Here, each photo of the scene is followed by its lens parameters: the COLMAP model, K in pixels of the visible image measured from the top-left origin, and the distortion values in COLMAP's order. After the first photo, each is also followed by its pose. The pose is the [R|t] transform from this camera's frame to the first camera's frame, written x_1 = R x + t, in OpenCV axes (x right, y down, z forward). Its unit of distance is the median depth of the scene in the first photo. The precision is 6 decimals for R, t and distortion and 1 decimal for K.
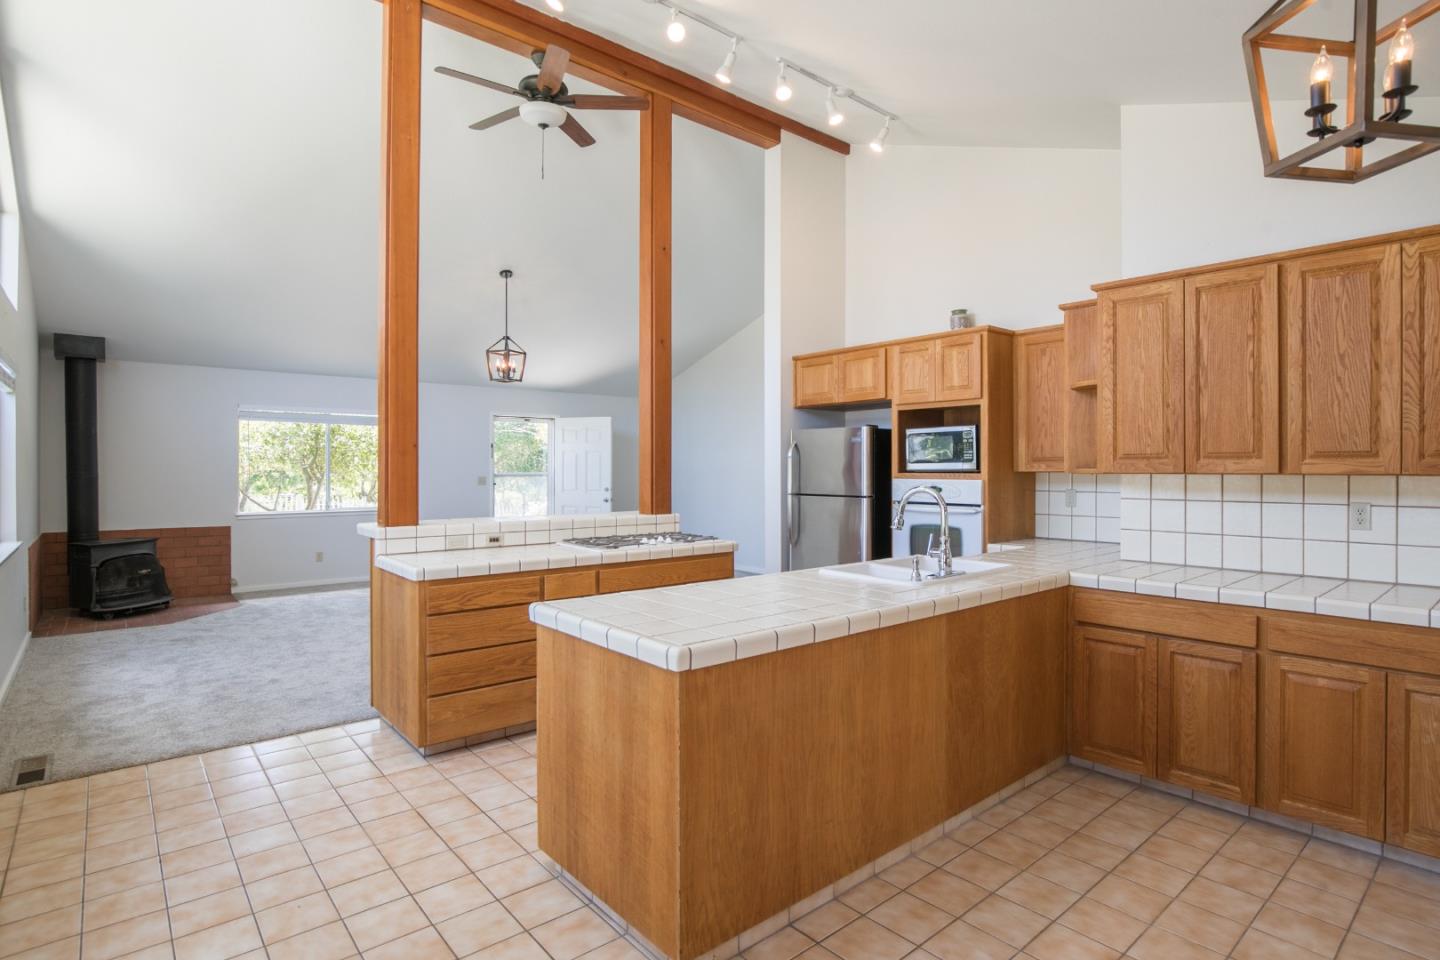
lens RADIAL K [[731.1, 0, 722.6], [0, 731.1, 469.8], [0, 0, 1]] dist [-0.004329, -0.000026]
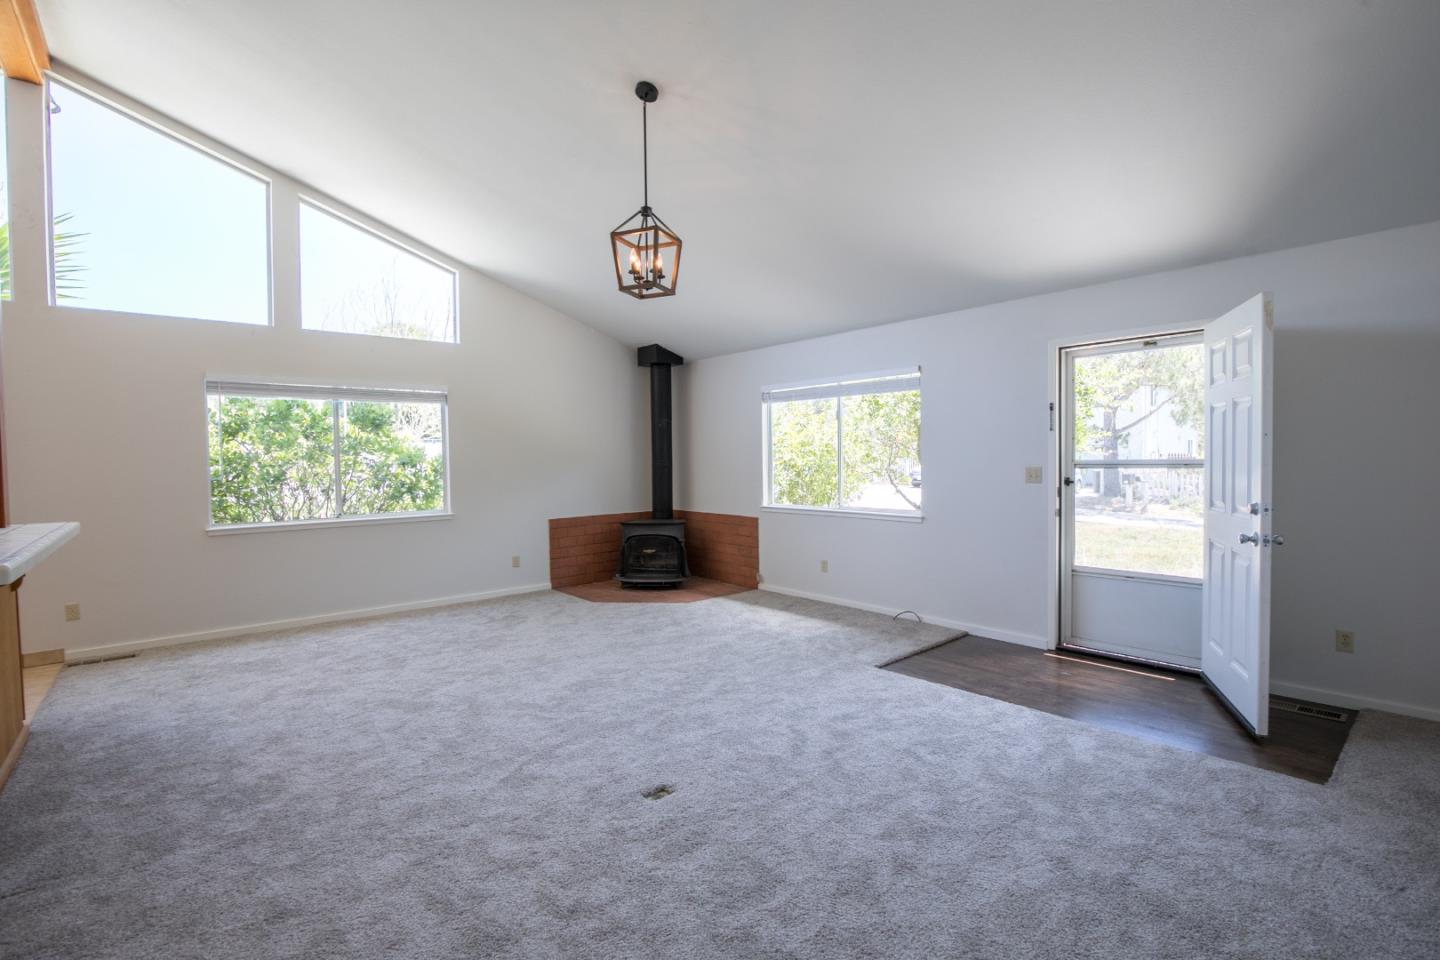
lens RADIAL K [[660.2, 0, 723.4], [0, 660.2, 475.8], [0, 0, 1]] dist [0.000201, 0.000307]
pose [[0.020839, 0.021329, -0.999555, 0.177095], [0.006389, 0.999749, 0.021467, 0.004436], [0.999762, -0.006834, 0.020698, 0.939767]]
